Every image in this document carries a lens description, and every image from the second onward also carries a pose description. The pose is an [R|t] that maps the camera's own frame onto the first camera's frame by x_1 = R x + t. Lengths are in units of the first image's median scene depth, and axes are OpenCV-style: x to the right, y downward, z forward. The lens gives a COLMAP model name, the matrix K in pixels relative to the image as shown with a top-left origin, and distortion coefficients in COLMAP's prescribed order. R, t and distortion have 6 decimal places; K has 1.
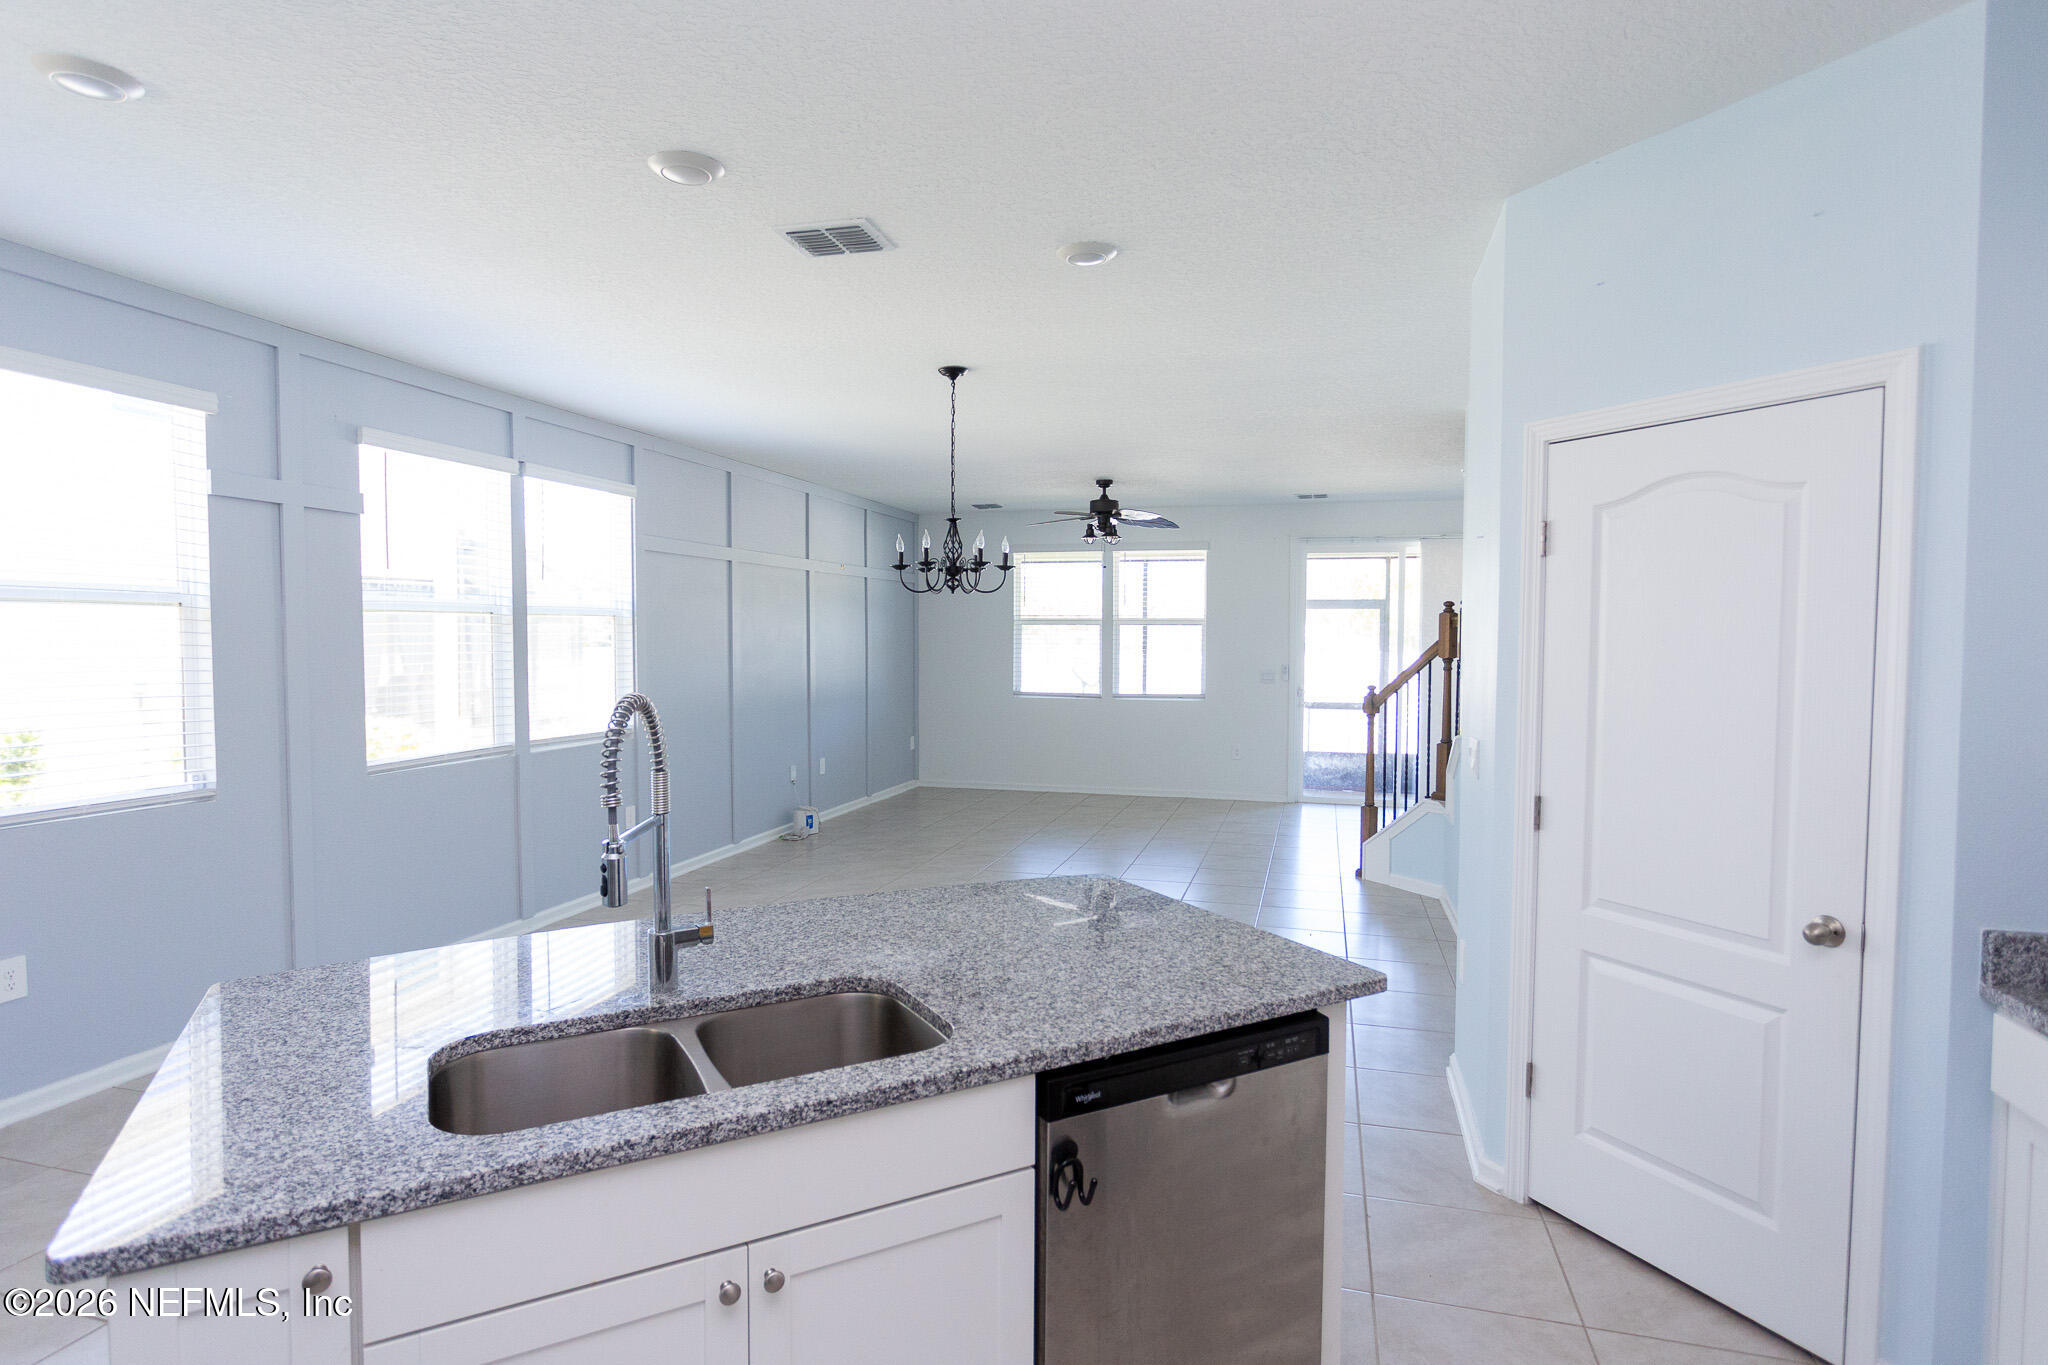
lens RADIAL K [[1075.7, 0, 1028.2], [0, 1075.7, 683.2], [0, 0, 1]] dist [0.001639, 0.000035]
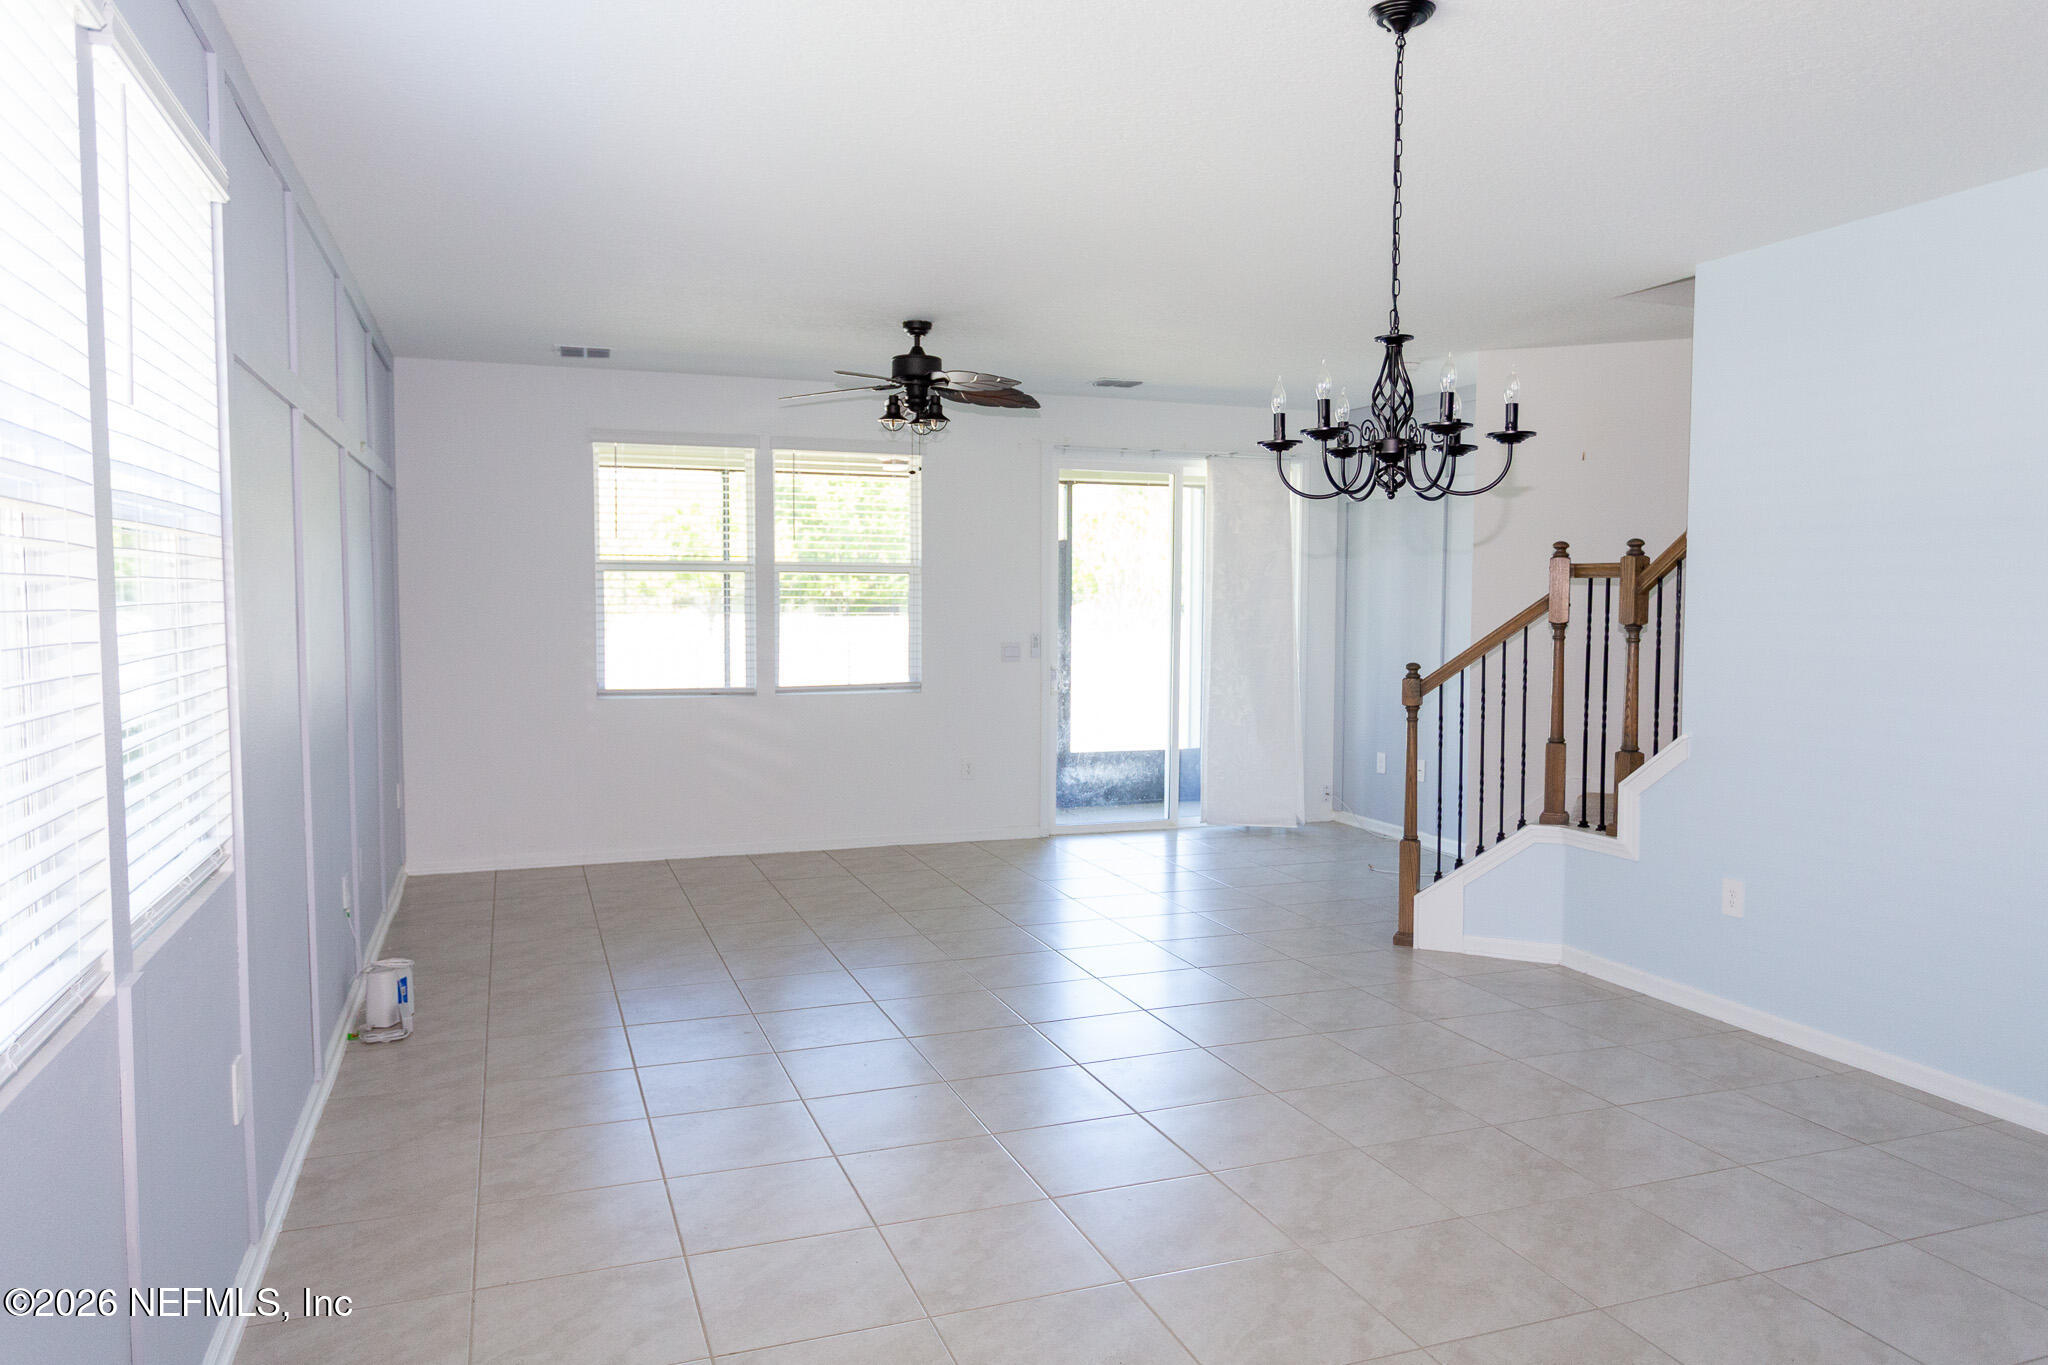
lens RADIAL K [[1384.5, 0, 1023.1], [0, 1384.5, 680.8], [0, 0, 1]] dist [0.004604, -0.000035]
pose [[0.812390, -0.038098, 0.581868, -0.323538], [0.025861, 0.999236, 0.029318, -0.015641], [-0.582540, -0.008770, 0.812754, 0.355609]]
